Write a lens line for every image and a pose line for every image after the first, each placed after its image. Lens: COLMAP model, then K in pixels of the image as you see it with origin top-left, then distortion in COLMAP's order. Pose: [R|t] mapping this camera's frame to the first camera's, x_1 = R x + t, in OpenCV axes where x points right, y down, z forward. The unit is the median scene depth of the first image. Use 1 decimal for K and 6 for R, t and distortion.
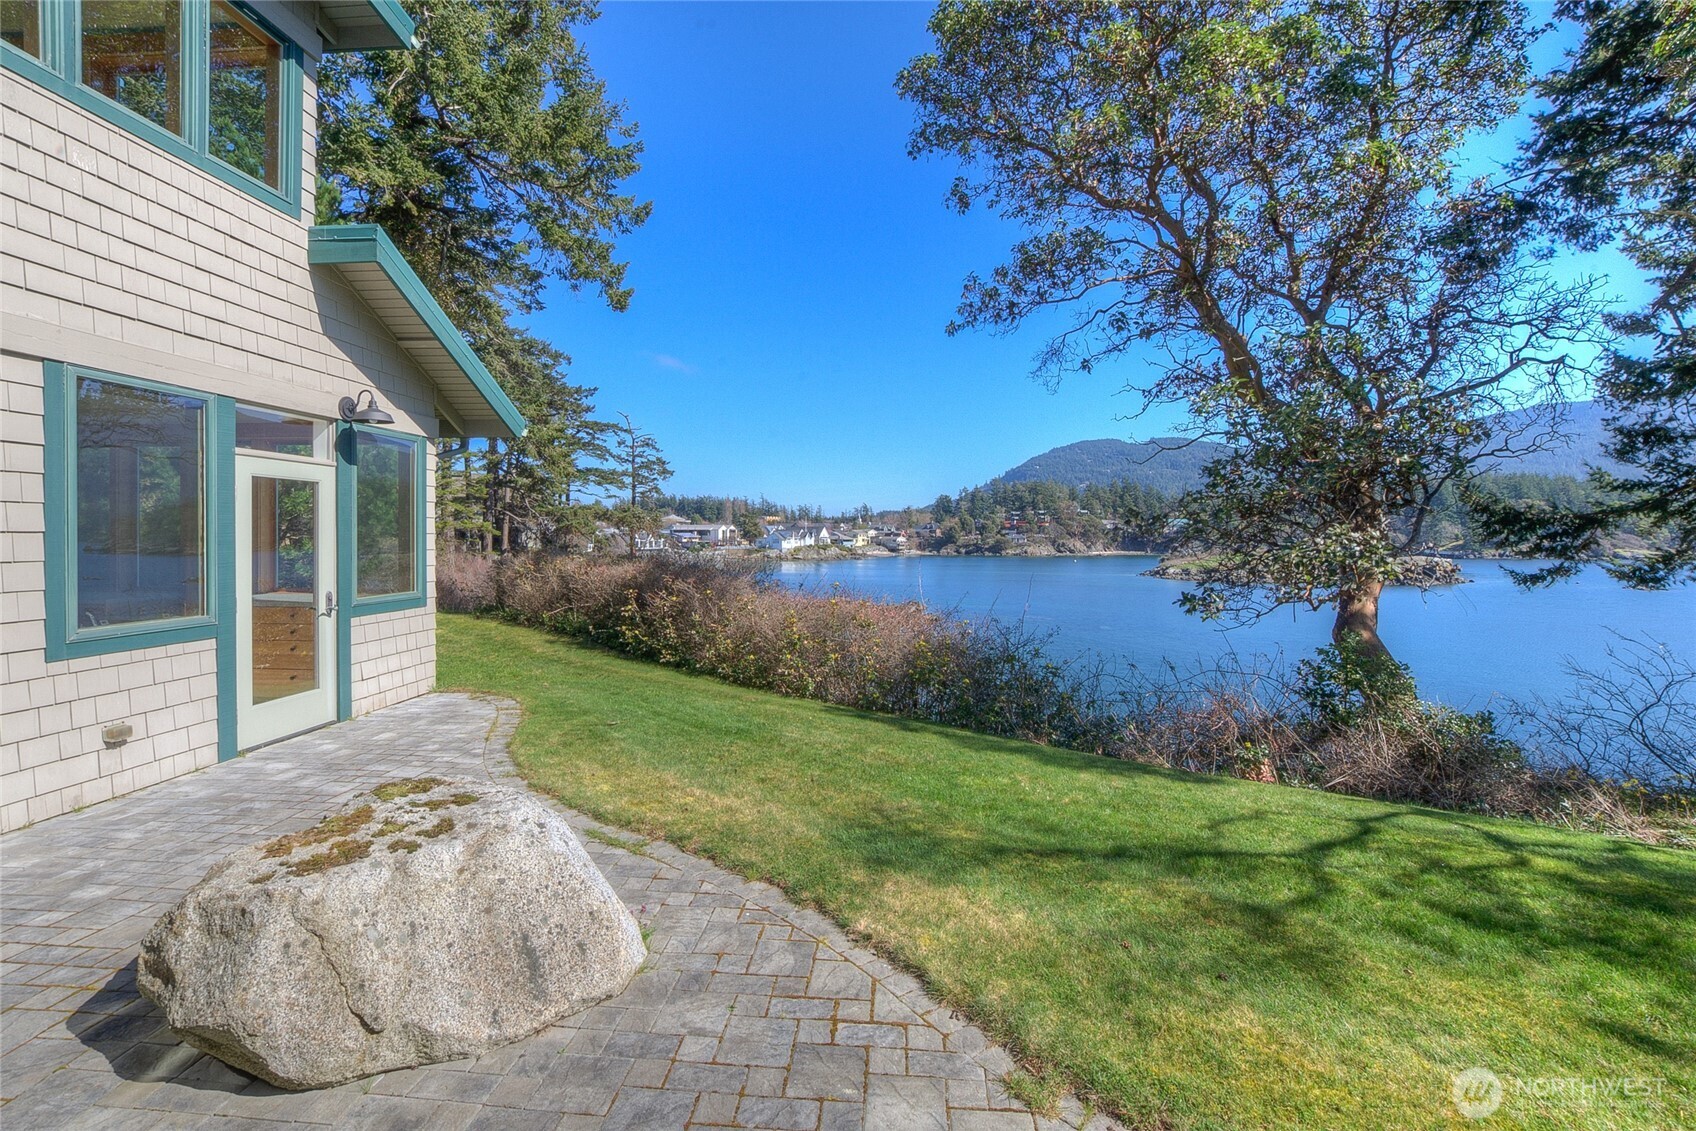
lens RADIAL K [[761.1, 0, 848.2], [0, 761.1, 540.1], [0, 0, 1]] dist [0.000323, 0.000111]
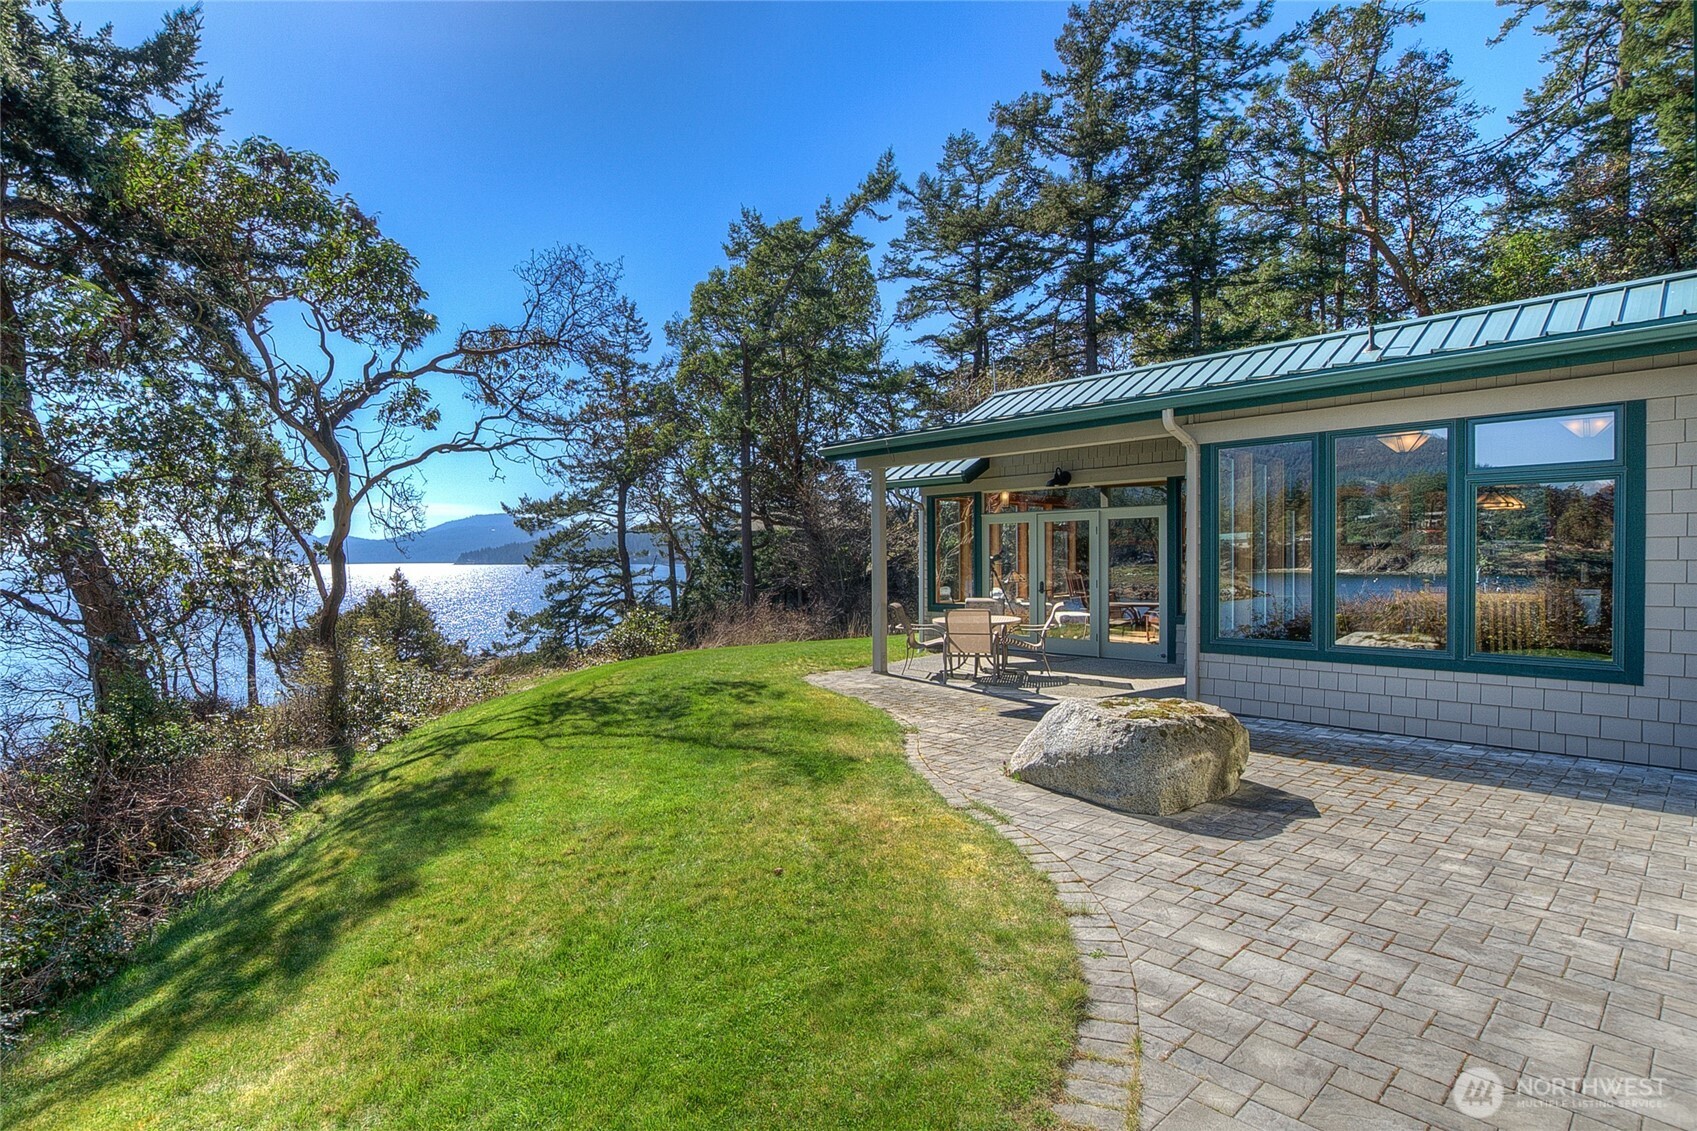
lens RADIAL K [[809.3, 0, 808.9], [0, 809.3, 570.9], [0, 0, 1]] dist [-0.012209, 0.000045]
pose [[-0.739279, -0.004757, 0.673383, -1.075466], [0.014783, 0.999619, 0.023291, 0.009833], [-0.673237, 0.027173, -0.738927, 2.426307]]
